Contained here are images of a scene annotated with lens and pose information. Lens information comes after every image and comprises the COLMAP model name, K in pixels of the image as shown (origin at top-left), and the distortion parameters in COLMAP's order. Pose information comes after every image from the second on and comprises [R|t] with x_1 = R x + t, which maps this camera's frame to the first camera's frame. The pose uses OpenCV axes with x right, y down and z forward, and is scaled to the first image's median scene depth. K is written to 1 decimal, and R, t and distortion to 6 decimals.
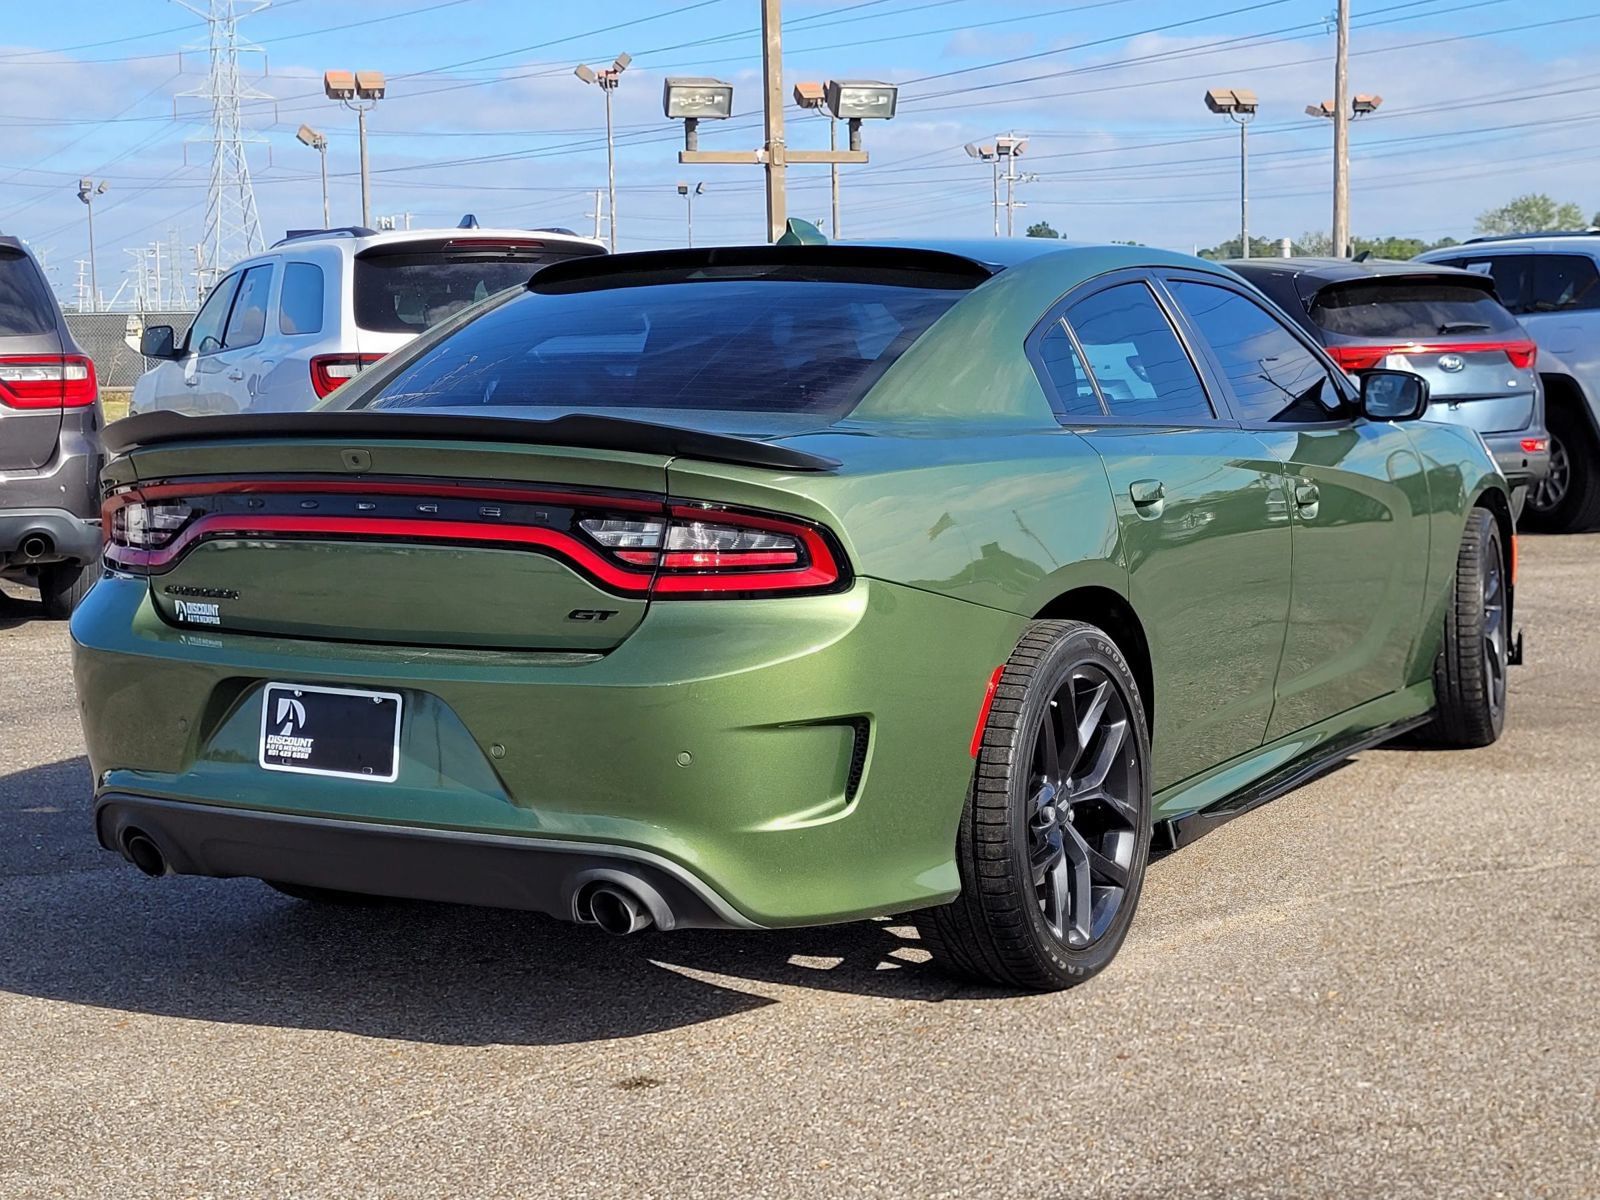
lens RADIAL K [[2496.4, 0, 786.7], [0, 2496.4, 589.9], [0, 0, 1]] dist [0.040418, 0.000000]
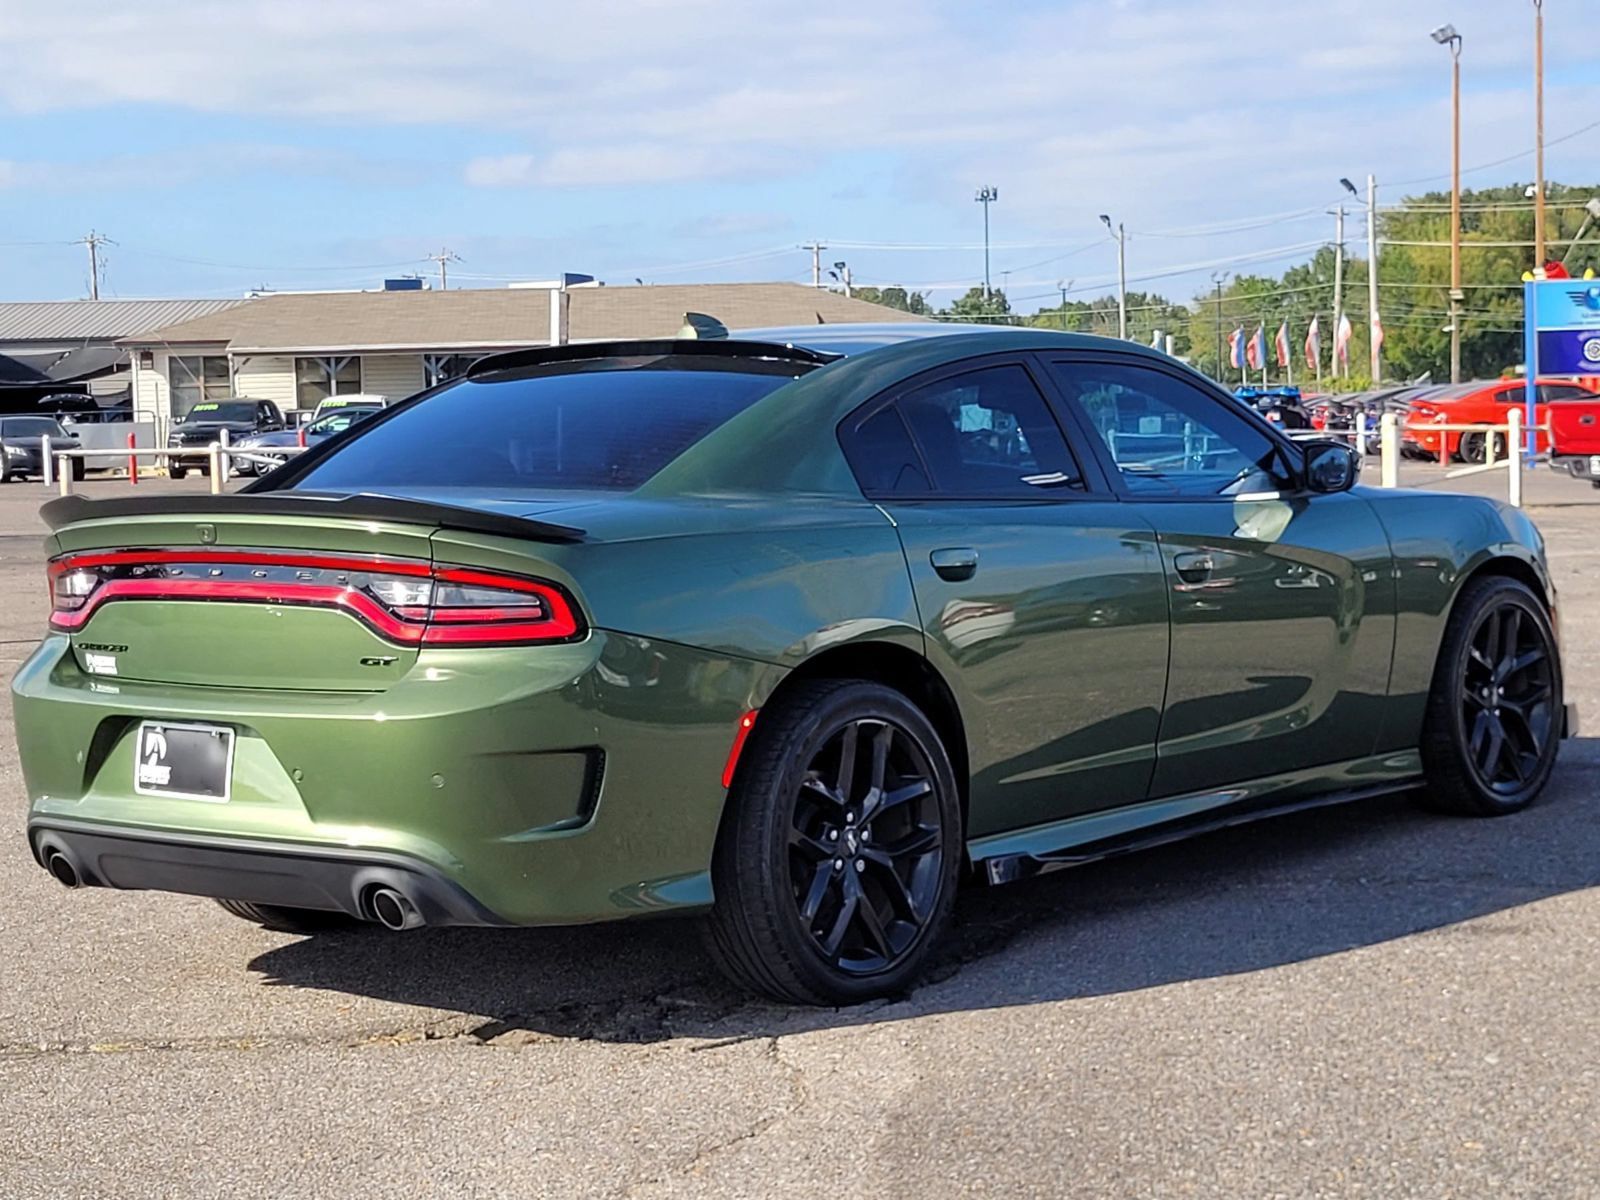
lens RADIAL K [[3083.1, 0, 810.0], [0, 3083.1, 593.3], [0, 0, 1]] dist [0.006664, 0.000000]
pose [[0.986968, -0.005657, -0.160820, 0.338365], [-0.000113, 0.999357, -0.035850, 0.028316], [0.160919, 0.035401, 0.986332, -0.395549]]
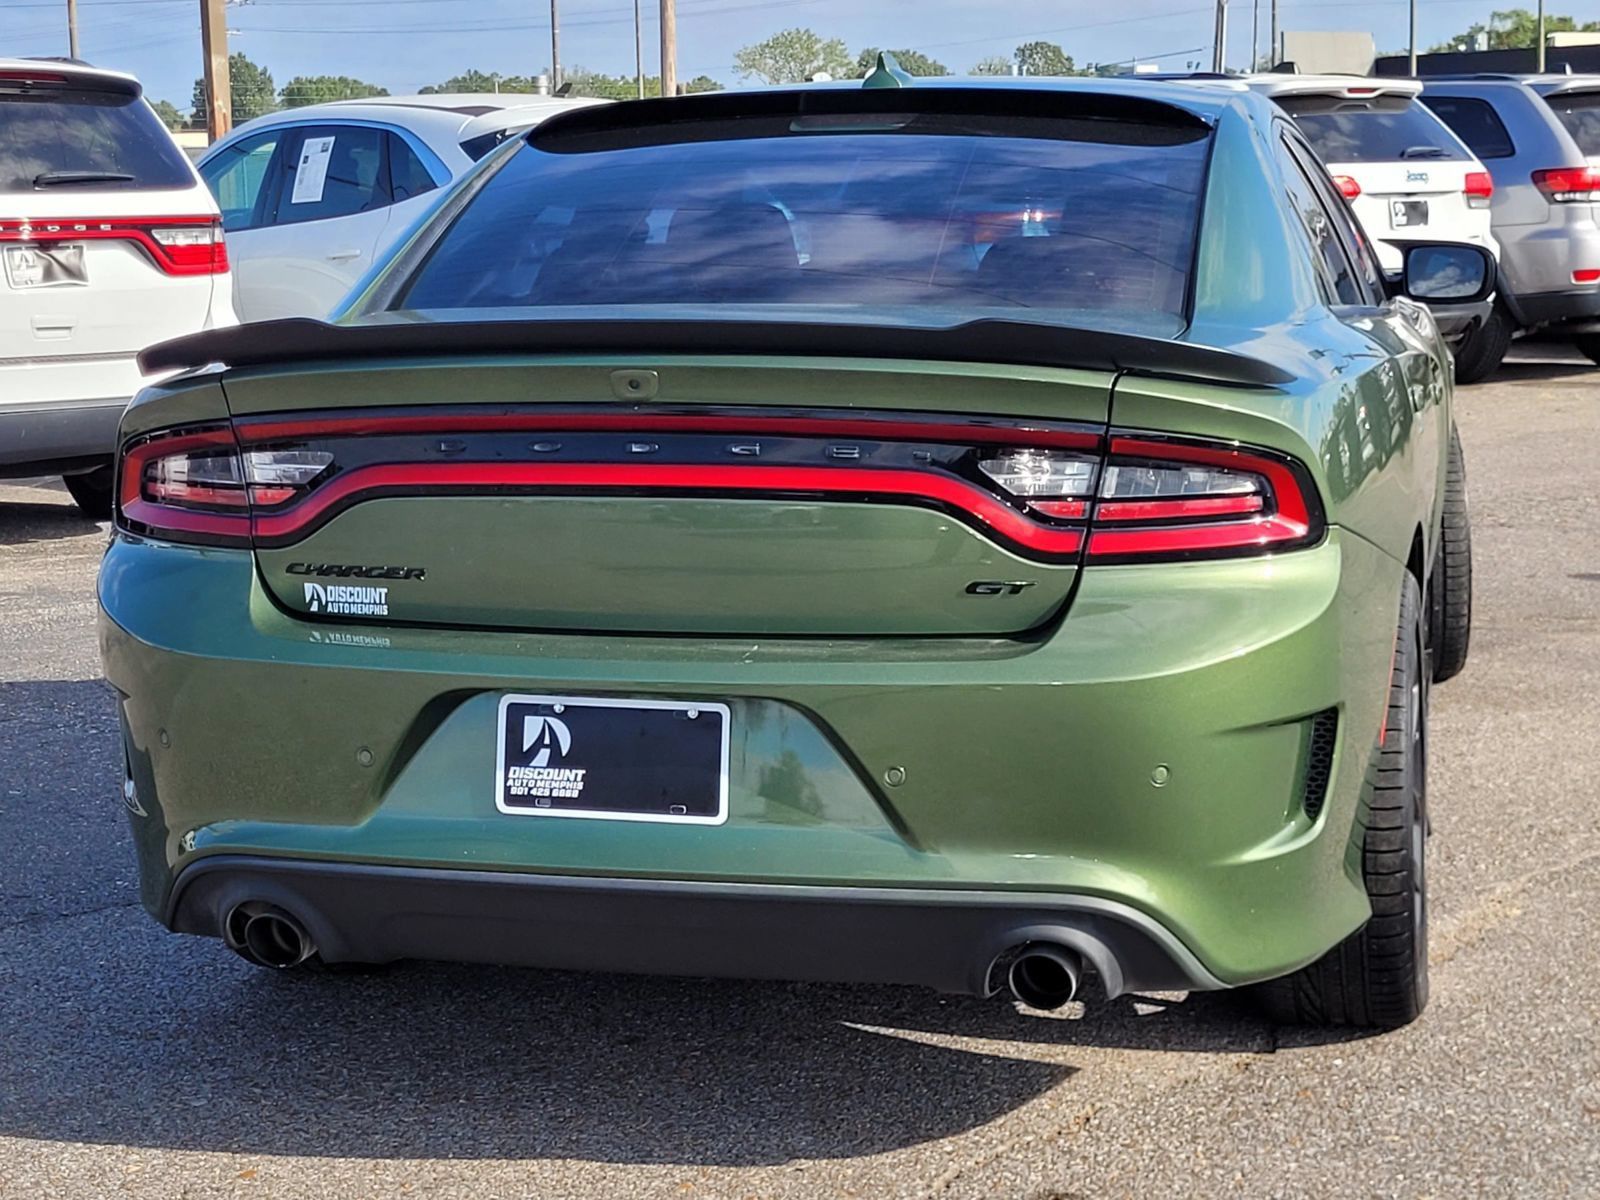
lens RADIAL K [[2899.1, 0, 759.1], [0, 2899.1, 608.1], [0, 0, 1]] dist [0.063889, 0.000000]
pose [[0.963254, -0.039408, 0.265686, -0.351268], [0.028139, 0.998541, 0.046091, -0.024103], [-0.267115, -0.036921, 0.962957, 0.169388]]
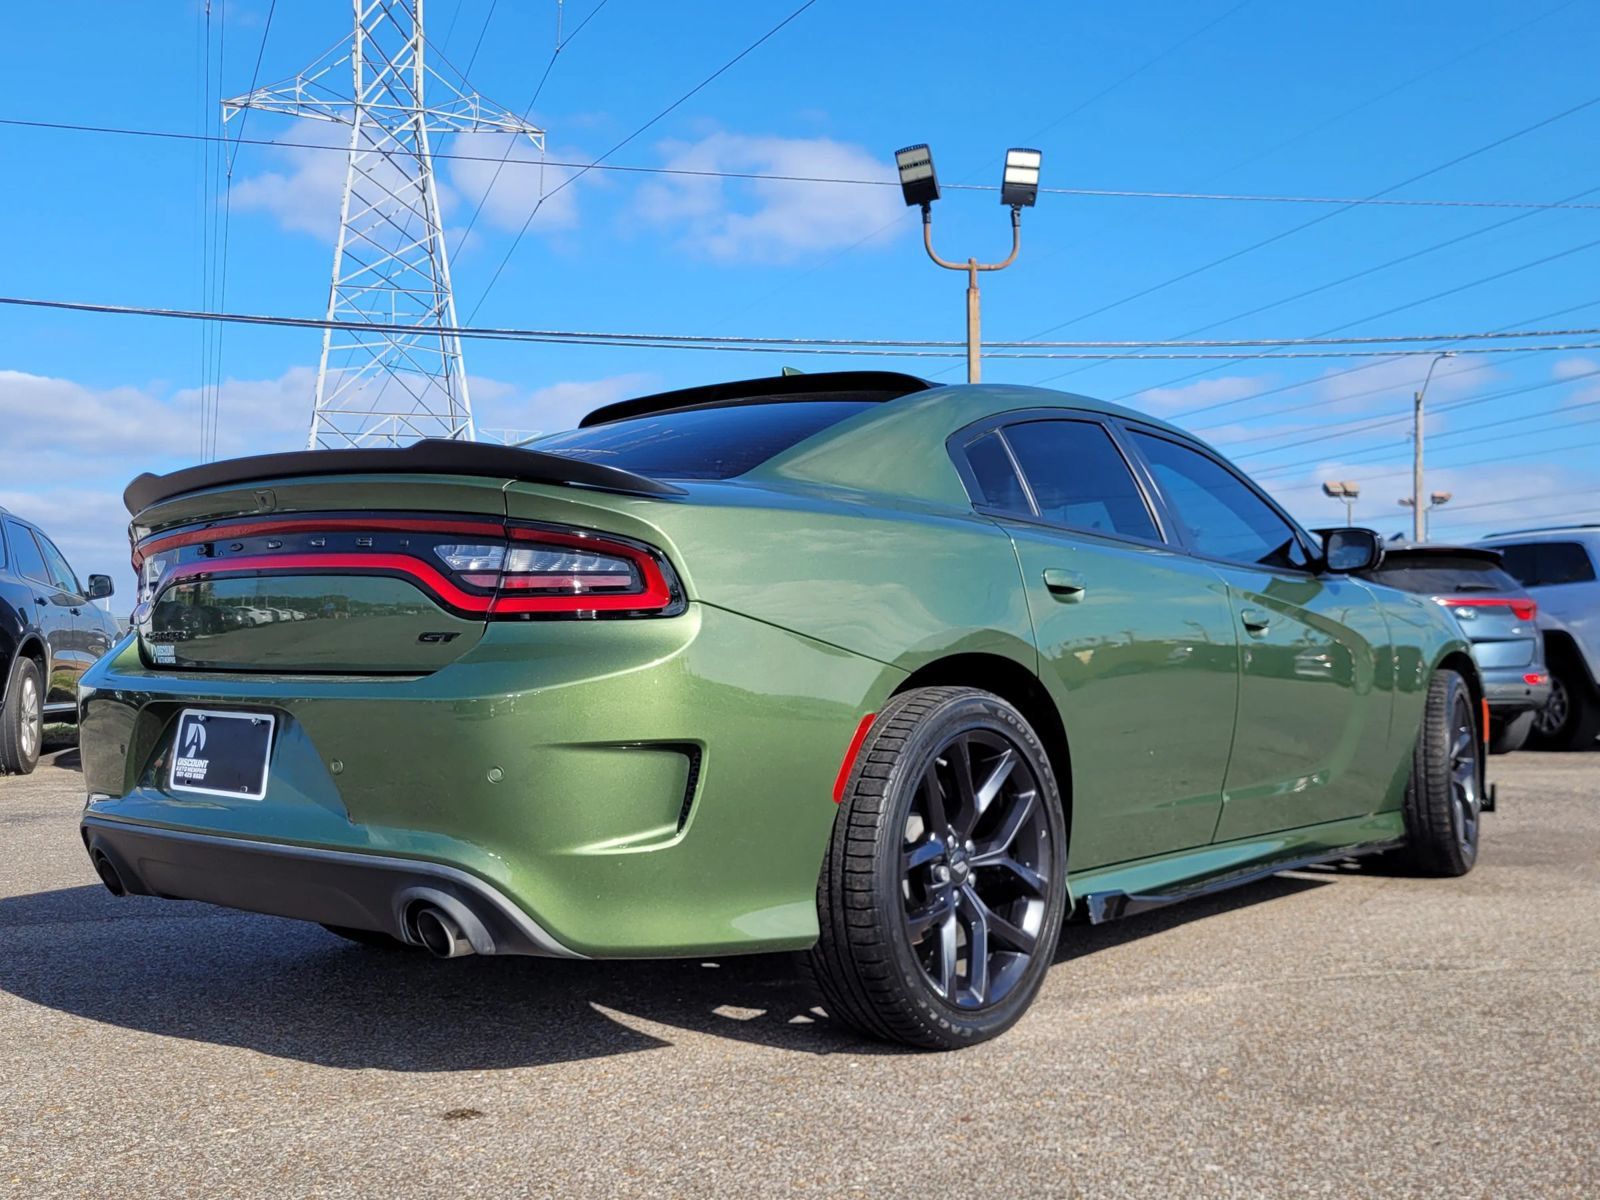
lens RADIAL K [[1592.1, 0, 787.2], [0, 1592.1, 611.7], [0, 0, 1]] dist [0.031075, 0.000000]
pose [[0.986184, 0.013655, -0.165092, 0.157711], [-0.034124, 0.991968, -0.121798, 0.068911], [0.162103, 0.125749, 0.978729, 0.357209]]
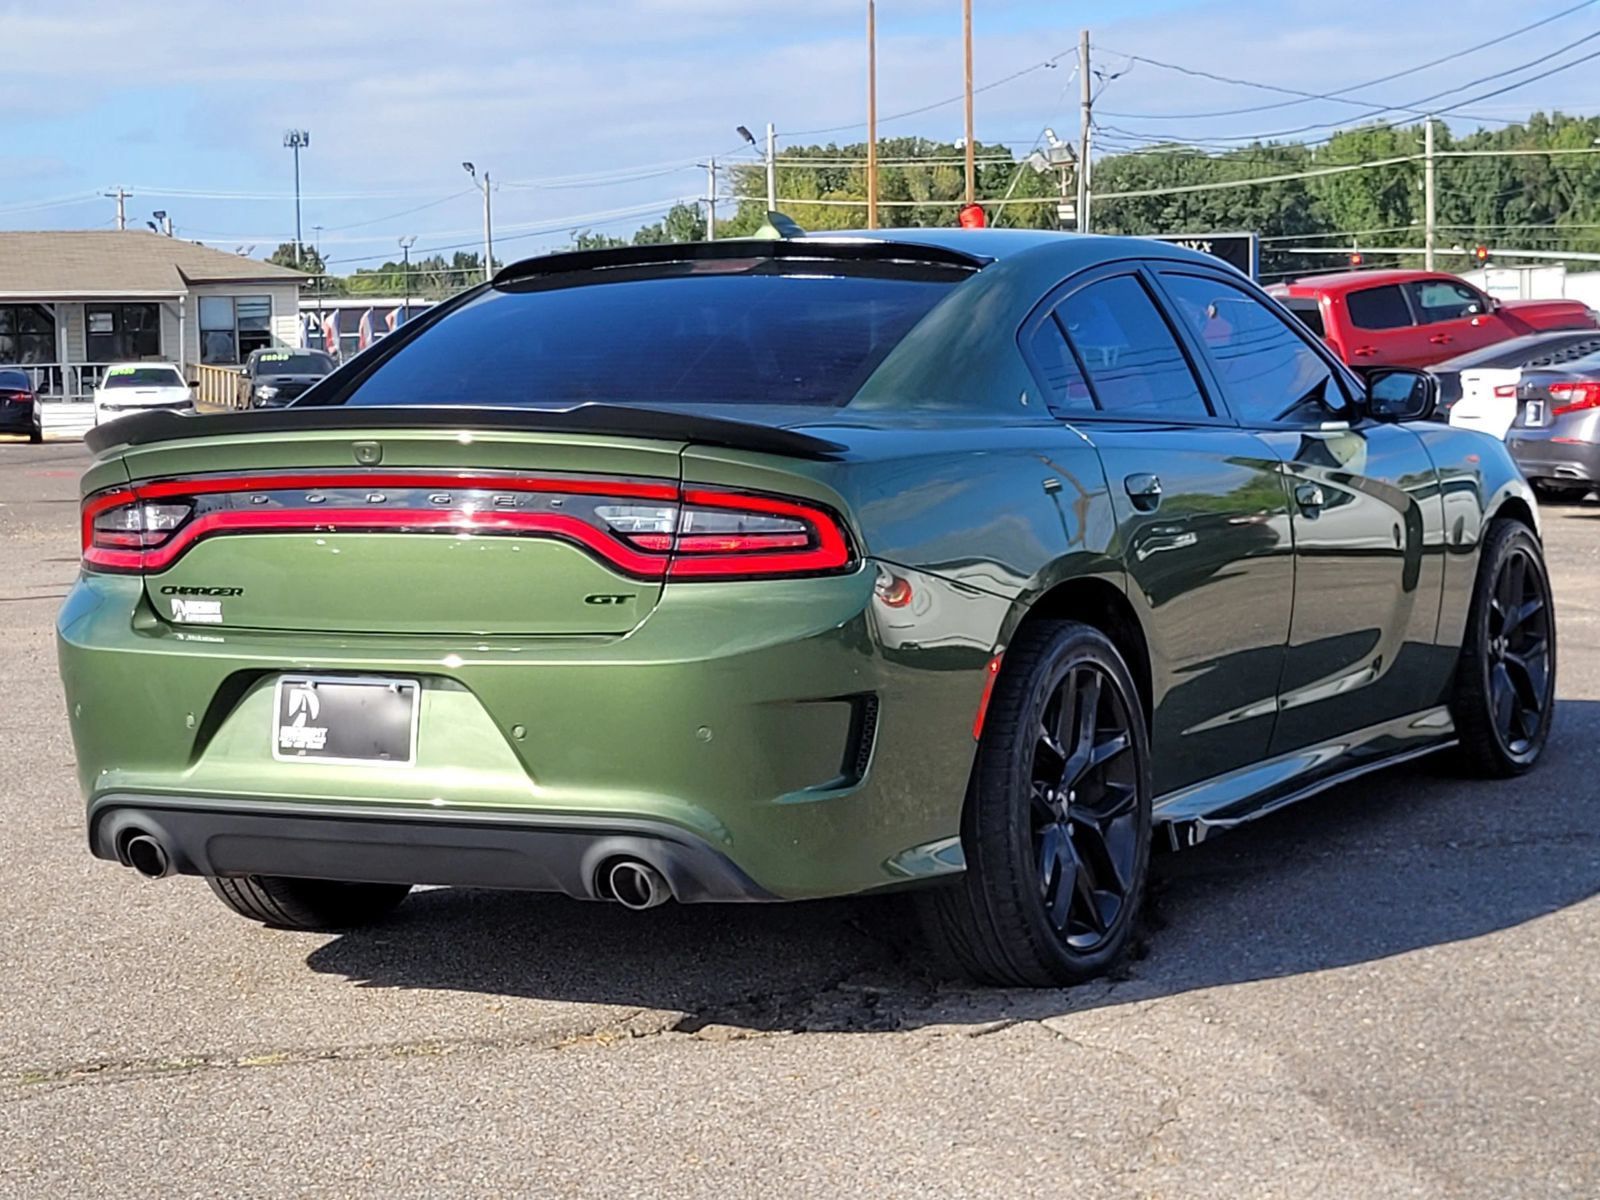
lens RADIAL K [[3429.9, 0, 803.5], [0, 3429.9, 608.9], [0, 0, 1]] dist [0.045591, 0.000000]
pose [[0.998836, -0.014035, 0.046147, -0.058179], [0.015360, 0.999477, -0.028473, 0.051953], [-0.045724, 0.029149, 0.998529, -0.388456]]
